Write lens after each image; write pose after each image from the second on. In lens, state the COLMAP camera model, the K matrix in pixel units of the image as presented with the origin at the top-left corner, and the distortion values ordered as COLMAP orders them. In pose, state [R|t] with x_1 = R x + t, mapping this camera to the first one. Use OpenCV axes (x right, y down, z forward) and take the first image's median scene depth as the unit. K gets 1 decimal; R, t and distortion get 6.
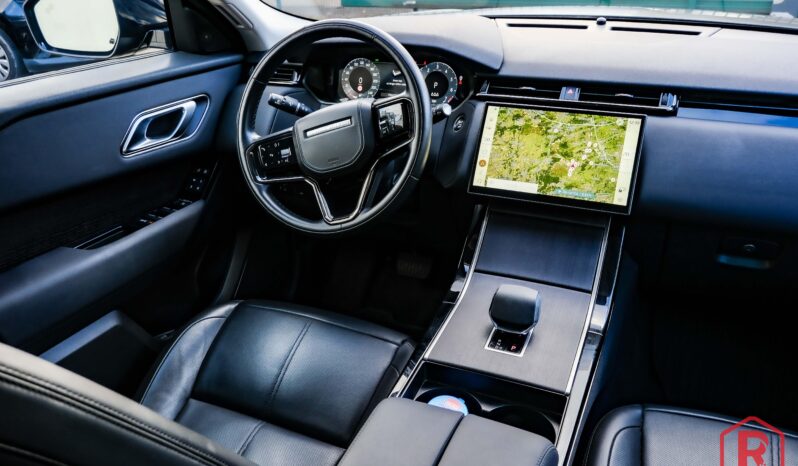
lens RADIAL K [[650.4, 0, 399.0], [0, 650.4, 233.0], [0, 0, 1]] dist [-0.000013, -0.000455]
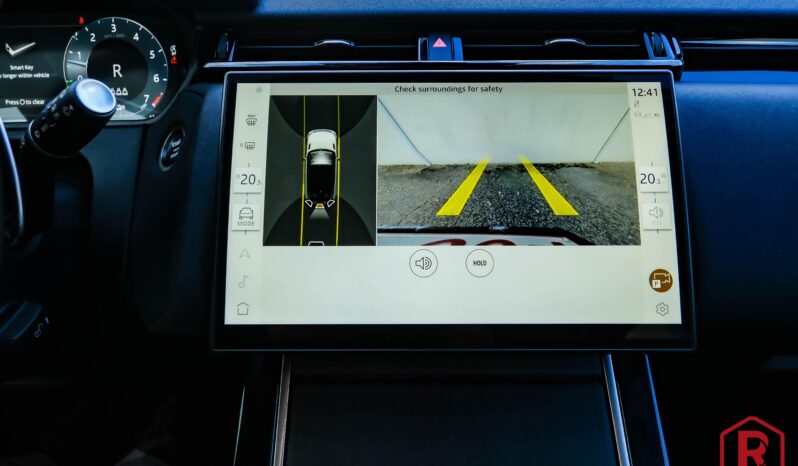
lens RADIAL K [[499.4, 0, 399.0], [0, 499.4, 233.0], [0, 0, 1]] dist [-0.003552, -0.000997]
pose [[0.919859, -0.144776, 0.364553, 0.110695], [0.156768, 0.987630, -0.003345, -0.104943], [-0.359559, 0.060227, 0.931177, 0.743994]]
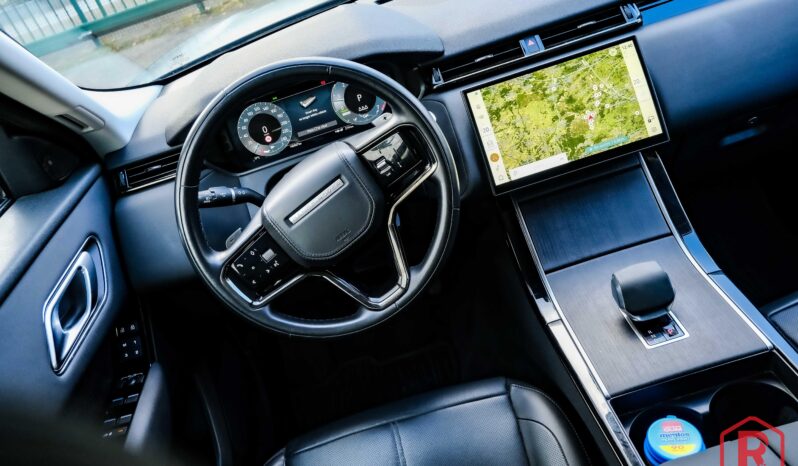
lens RADIAL K [[643.5, 0, 399.0], [0, 643.5, 233.0], [0, 0, 1]] dist [-0.001068, 0.001142]
pose [[0.826460, -0.460917, 0.323295, -0.295535], [0.447566, 0.886248, 0.119370, -0.178015], [-0.341539, 0.046041, 0.938739, 0.259049]]
